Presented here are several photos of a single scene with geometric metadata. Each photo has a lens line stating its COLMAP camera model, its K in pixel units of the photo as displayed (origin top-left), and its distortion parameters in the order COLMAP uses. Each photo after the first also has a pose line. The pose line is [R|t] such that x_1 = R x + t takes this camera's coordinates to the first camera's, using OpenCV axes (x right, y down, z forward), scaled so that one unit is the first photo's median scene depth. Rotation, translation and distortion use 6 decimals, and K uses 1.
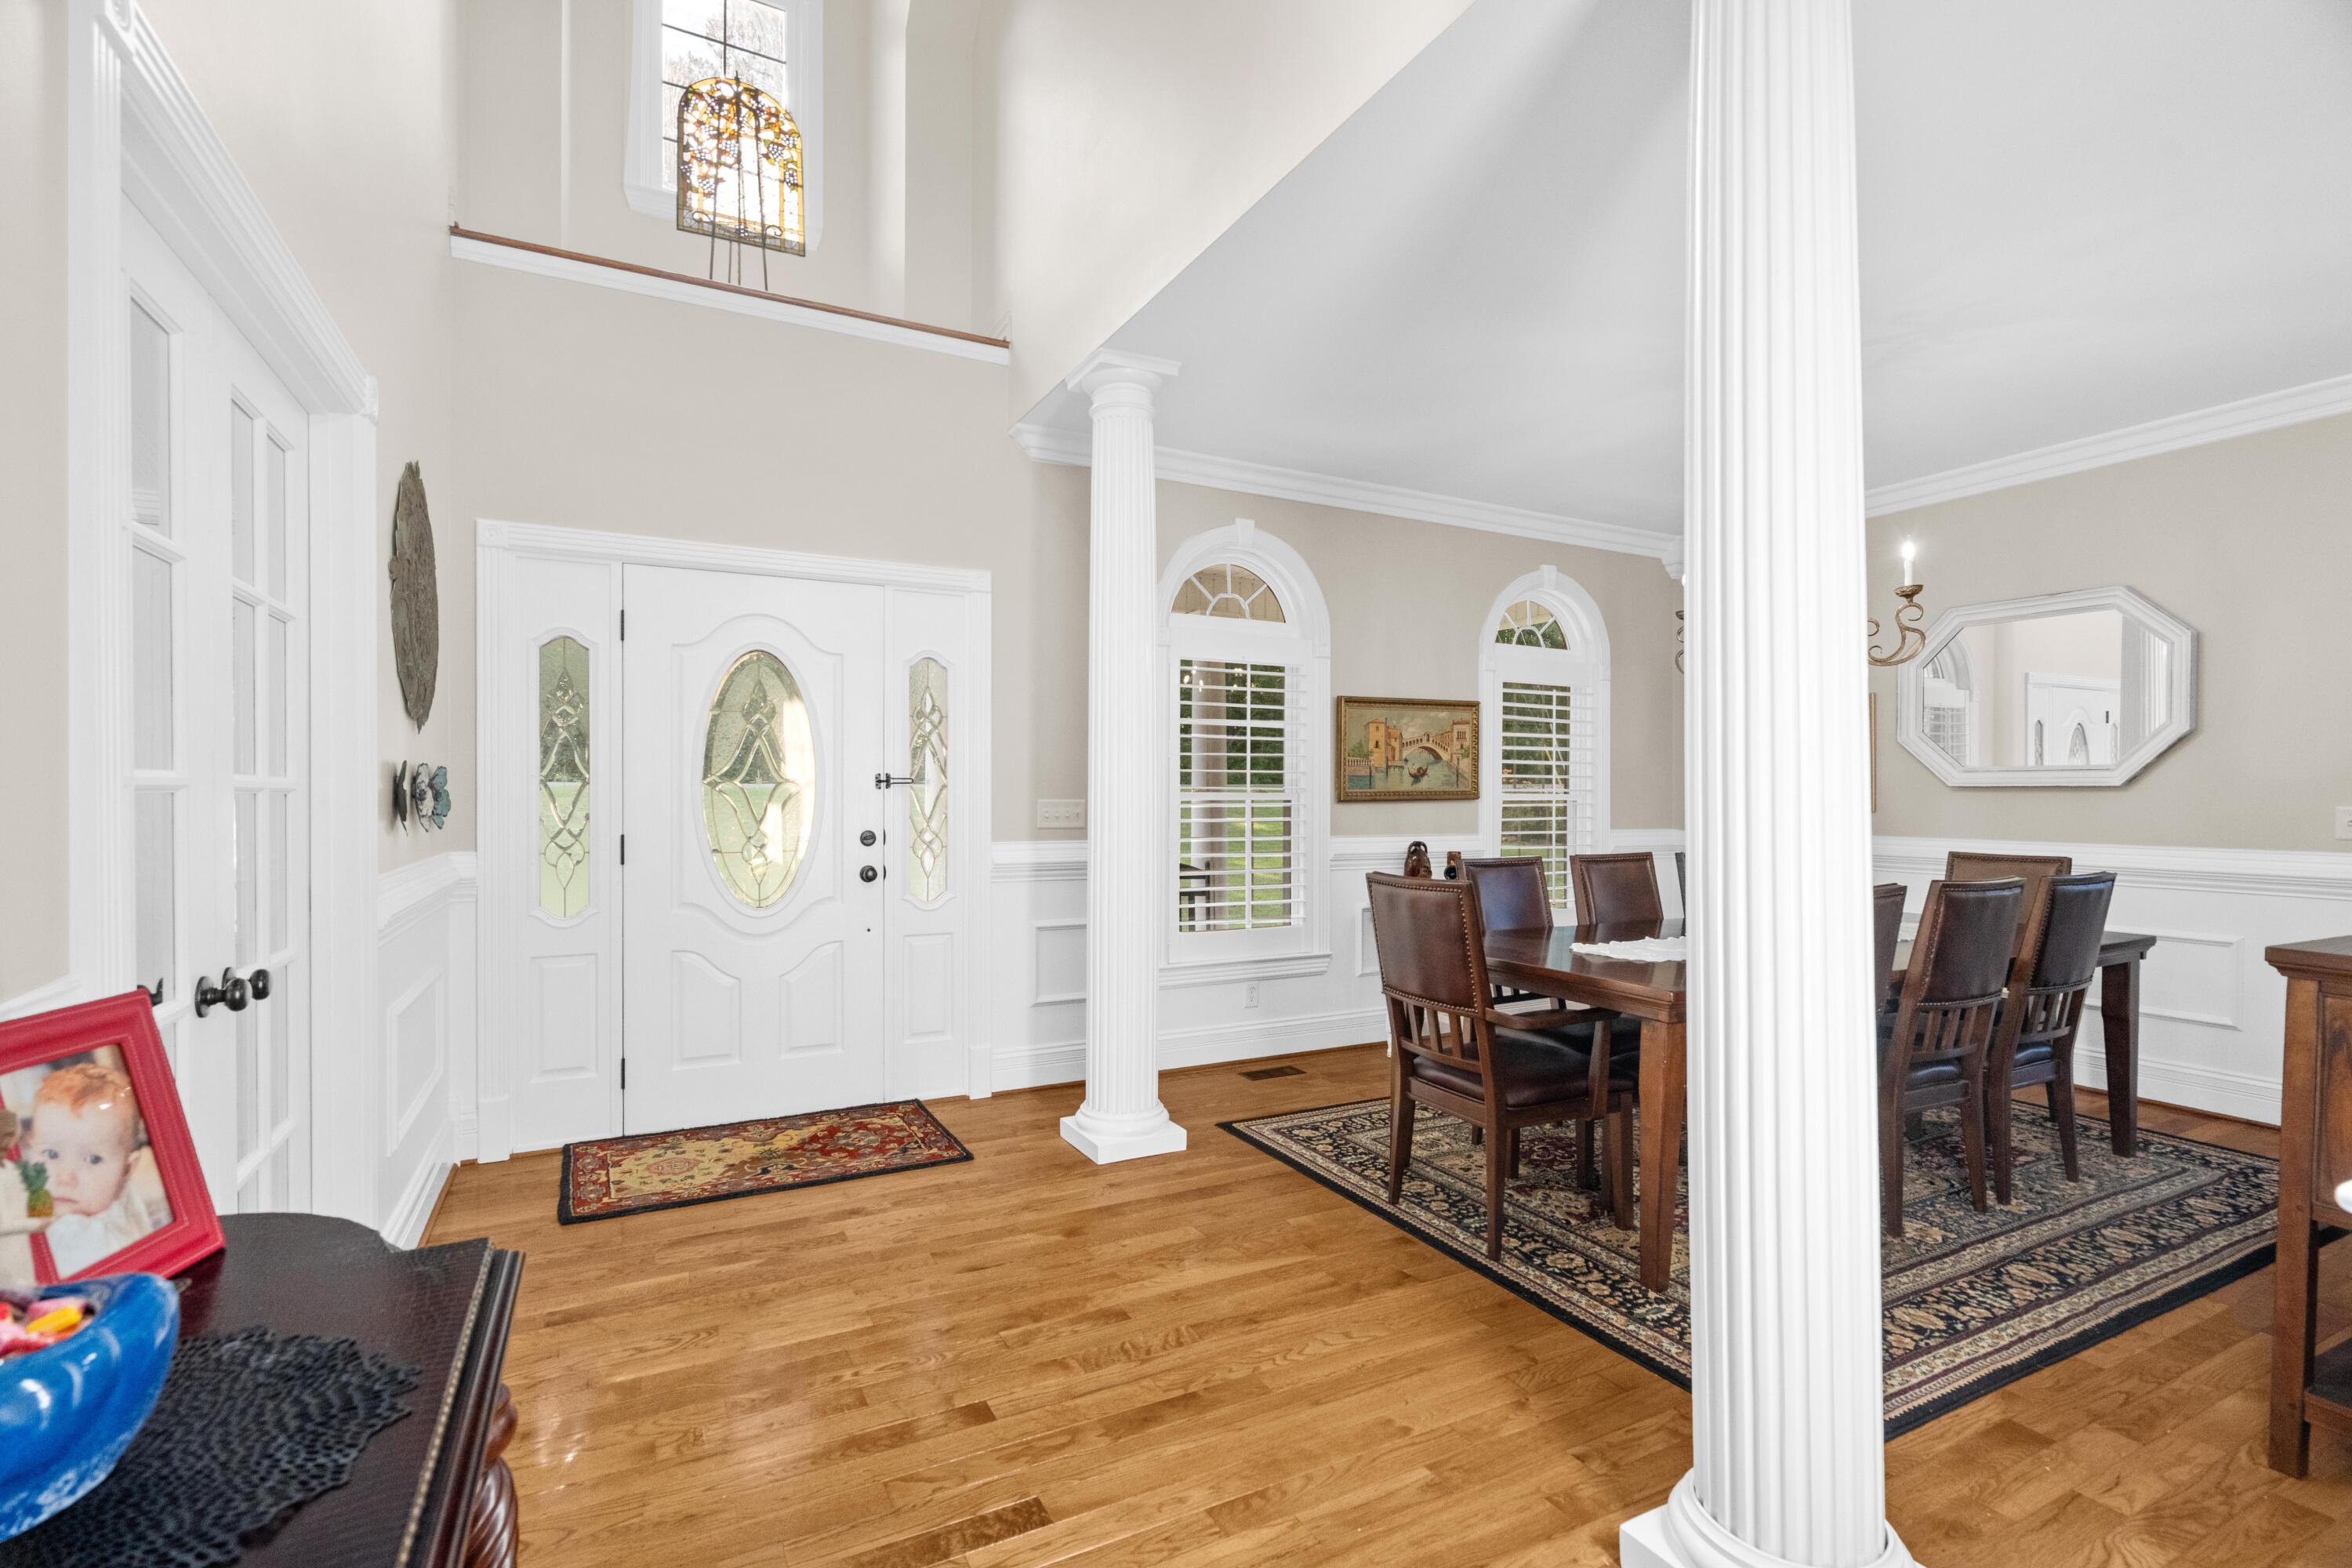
lens RADIAL K [[1062.7, 0, 1178.4], [0, 1062.7, 800.2], [0, 0, 1]] dist [-0.011067, 0.004495]
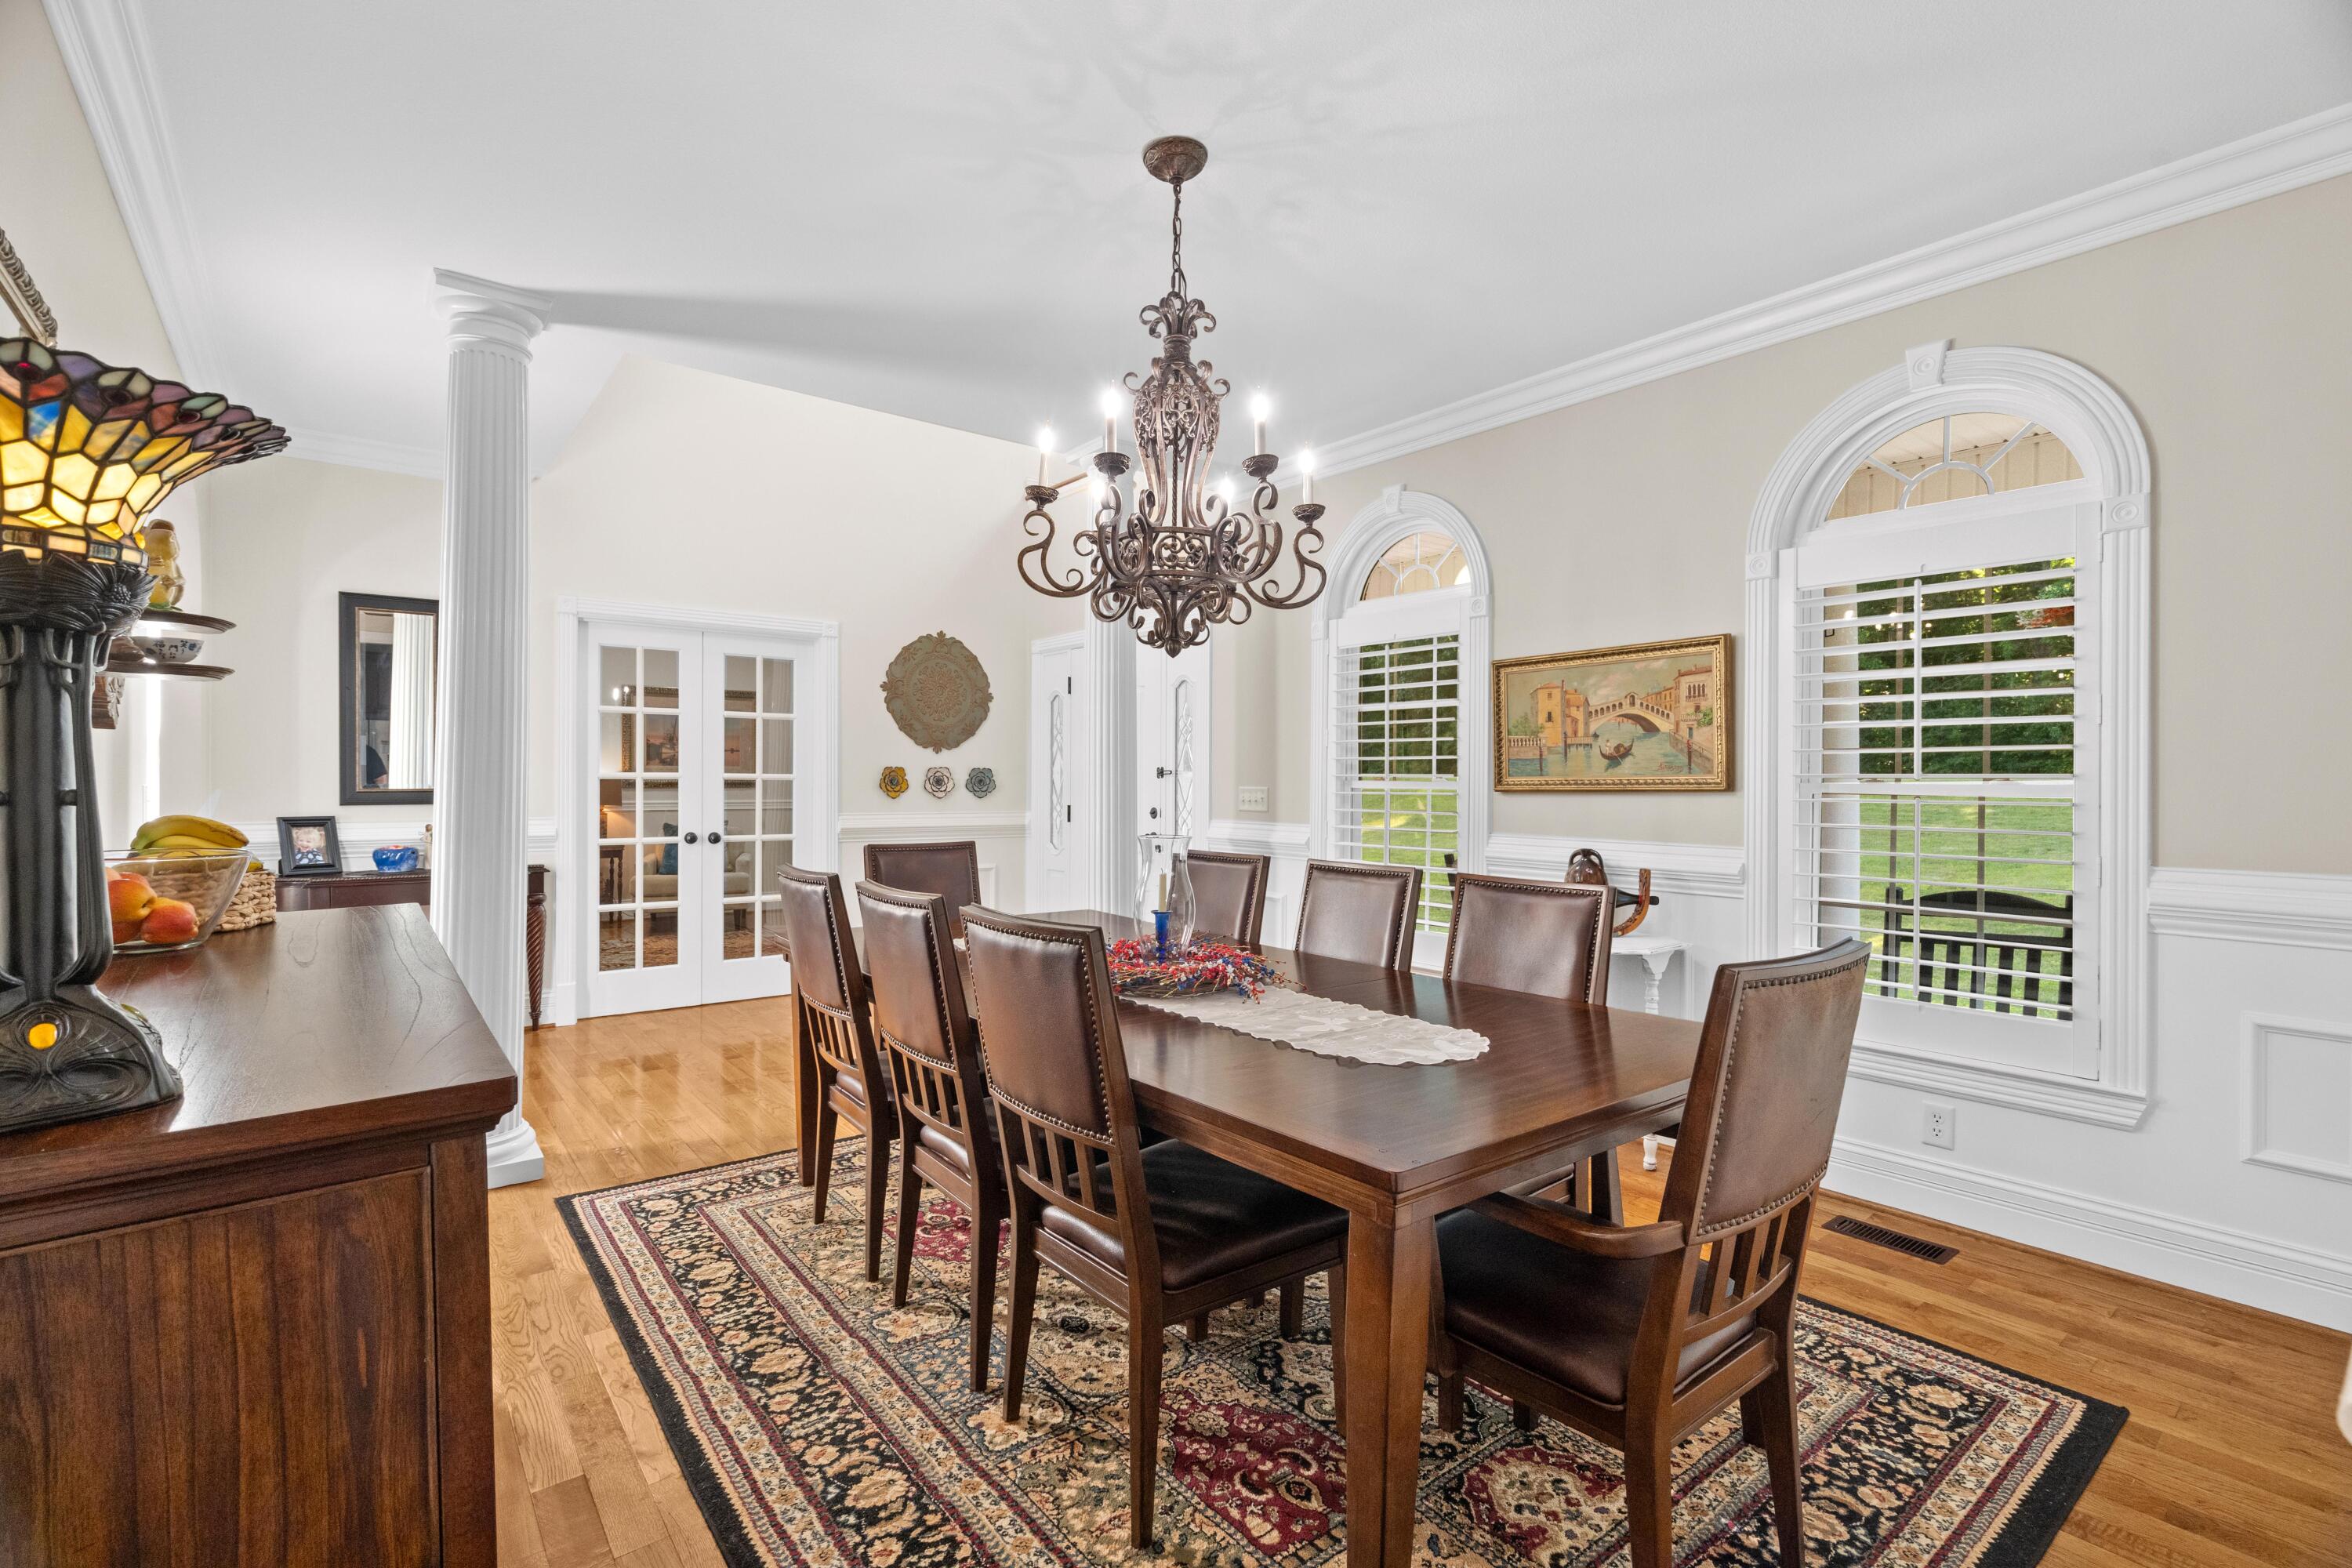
lens RADIAL K [[1062.7, 0, 1180.5], [0, 1062.7, 785.0], [0, 0, 1]] dist [-0.011067, 0.004495]
pose [[0.190143, 0.001062, -0.981756, 1.166402], [-0.009430, 0.999955, -0.000745, -0.001416], [0.981711, 0.009400, 0.190145, 0.797584]]
